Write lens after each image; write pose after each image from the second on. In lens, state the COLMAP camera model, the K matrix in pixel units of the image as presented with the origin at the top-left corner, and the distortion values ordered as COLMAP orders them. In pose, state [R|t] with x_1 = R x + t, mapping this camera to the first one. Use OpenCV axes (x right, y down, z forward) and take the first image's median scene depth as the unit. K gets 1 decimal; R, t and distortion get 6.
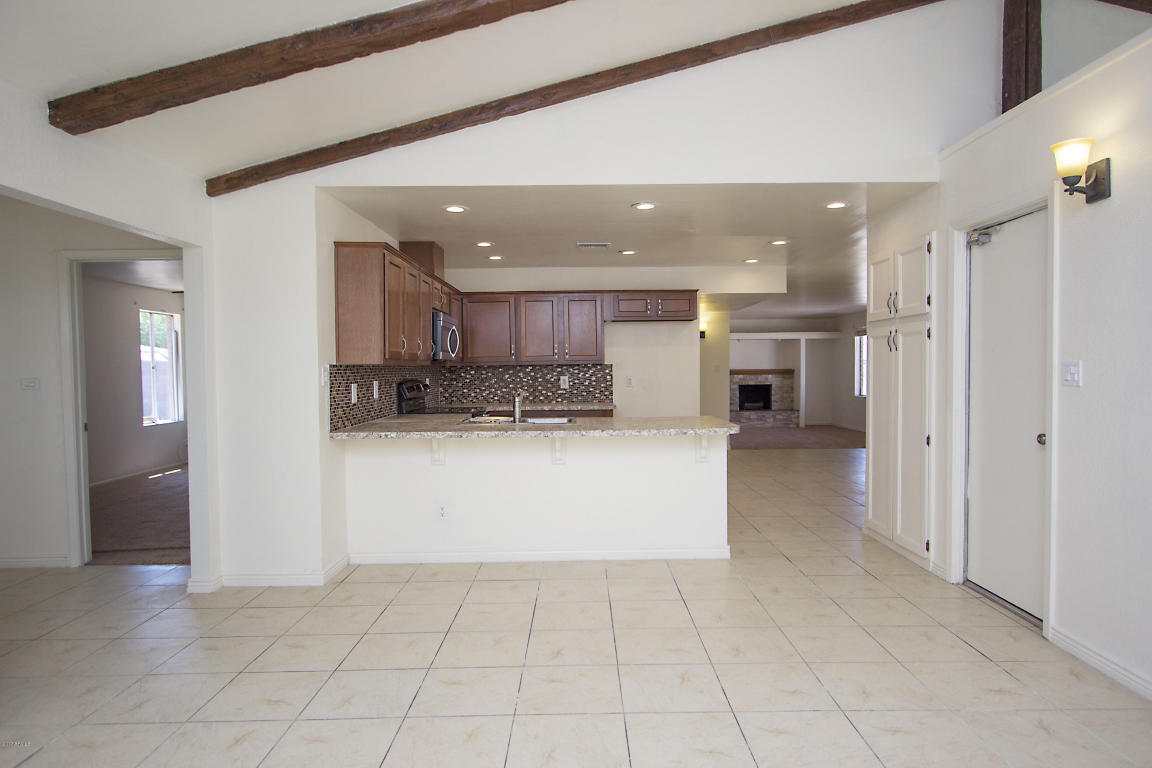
lens RADIAL K [[674.5, 0, 584.7], [0, 674.5, 386.5], [0, 0, 1]] dist [-0.015422, 0.009784]
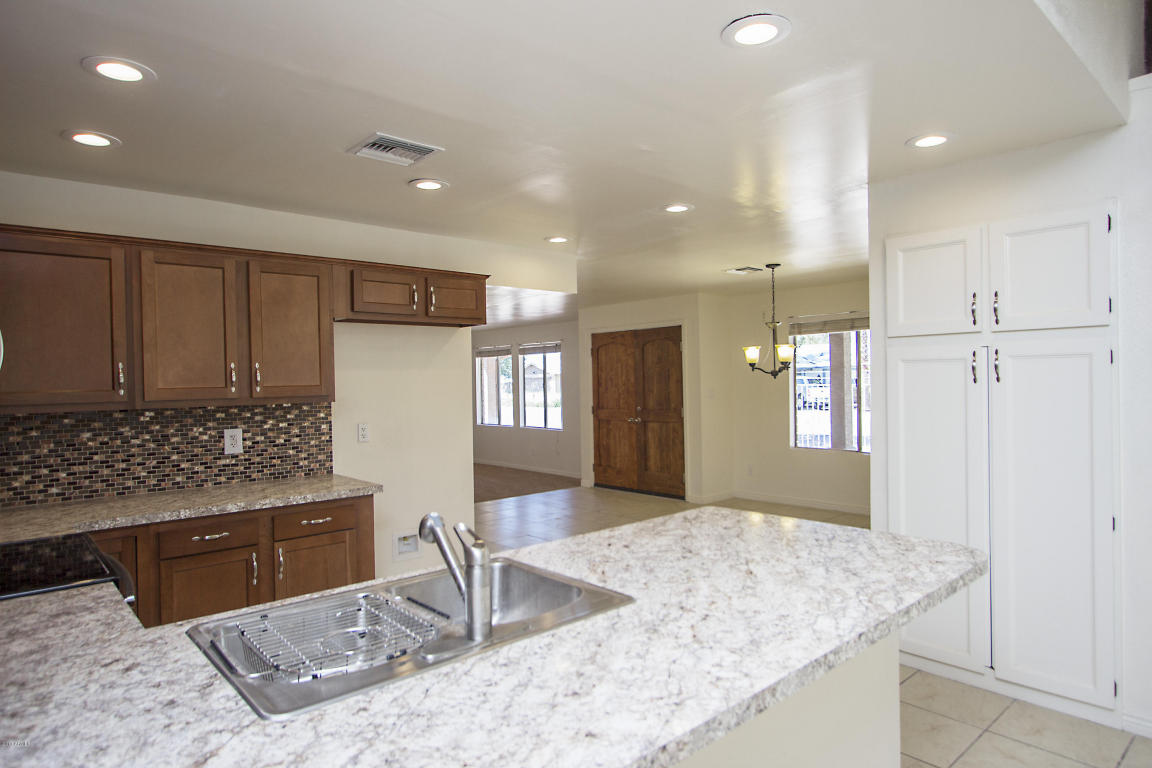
lens RADIAL K [[674.5, 0, 584.3], [0, 674.5, 385.8], [0, 0, 1]] dist [-0.015422, 0.009784]
pose [[0.748344, -0.007897, 0.663264, -0.195688], [0.029088, 0.999358, -0.020921, -0.035042], [-0.662673, 0.034949, 0.748093, 0.577658]]
